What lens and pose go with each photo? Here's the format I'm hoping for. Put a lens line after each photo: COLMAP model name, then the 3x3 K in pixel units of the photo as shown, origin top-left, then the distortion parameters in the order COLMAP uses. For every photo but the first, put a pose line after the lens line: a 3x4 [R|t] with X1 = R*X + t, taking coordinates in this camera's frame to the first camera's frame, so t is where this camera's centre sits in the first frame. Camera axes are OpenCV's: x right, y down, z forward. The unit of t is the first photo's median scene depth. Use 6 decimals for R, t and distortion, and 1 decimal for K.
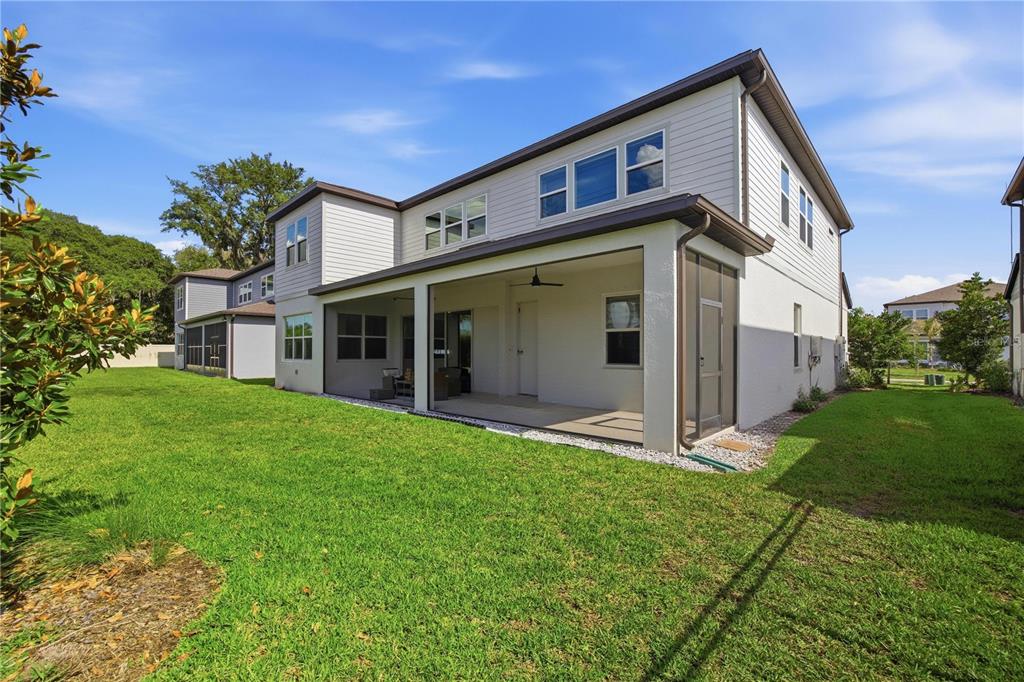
lens RADIAL K [[427.7, 0, 514.7], [0, 427.7, 341.7], [0, 0, 1]] dist [-0.006121, 0.000356]
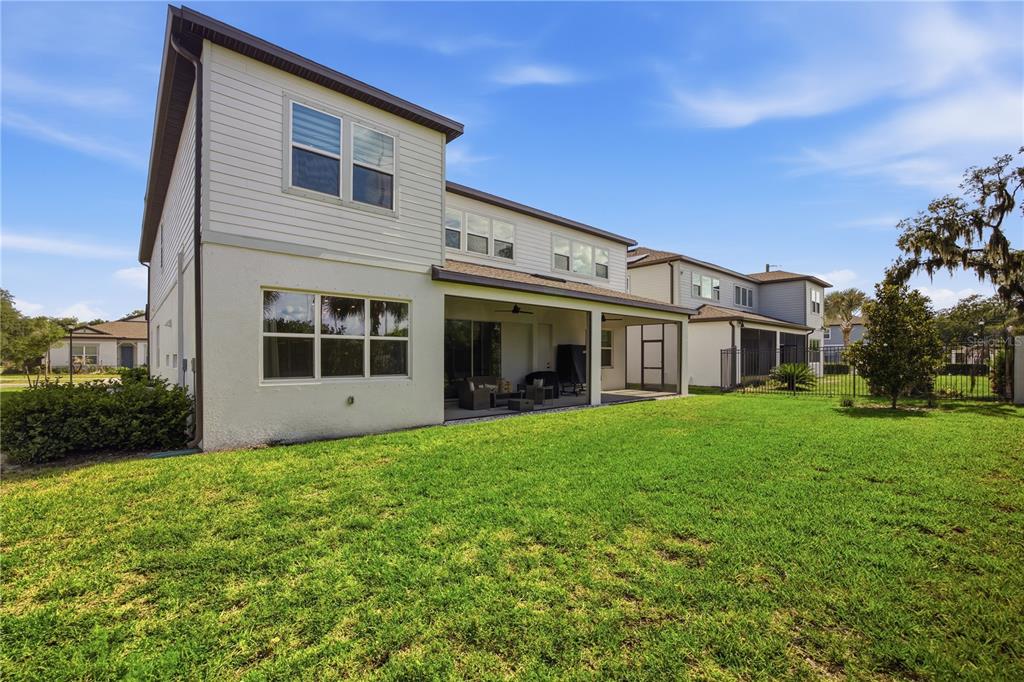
lens RADIAL K [[434.1, 0, 508.6], [0, 434.1, 348.0], [0, 0, 1]] dist [0.001738, 0.000273]
pose [[0.093100, 0.022909, 0.995393, -1.179470], [-0.014631, 0.999659, -0.021639, 0.014613], [-0.995549, -0.012549, 0.093404, 0.847715]]
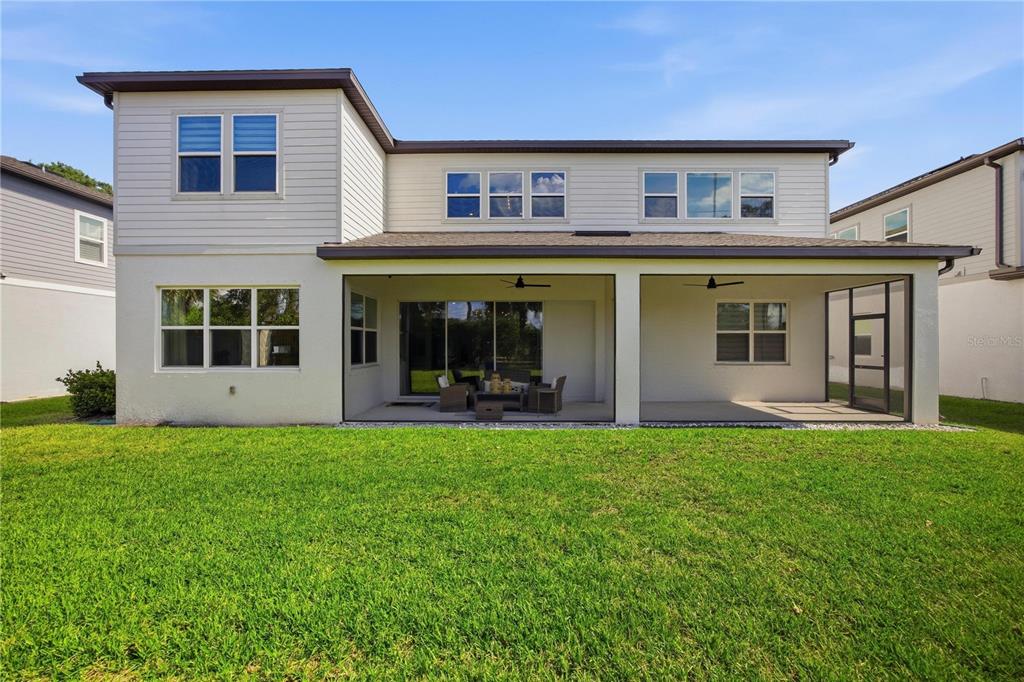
lens RADIAL K [[427.7, 0, 514.7], [0, 427.7, 341.7], [0, 0, 1]] dist [-0.006121, 0.000356]
pose [[0.734334, 0.009809, 0.678717, -0.697729], [-0.010405, 0.999941, -0.003193, 0.006946], [-0.678708, -0.004717, 0.734393, 0.397042]]
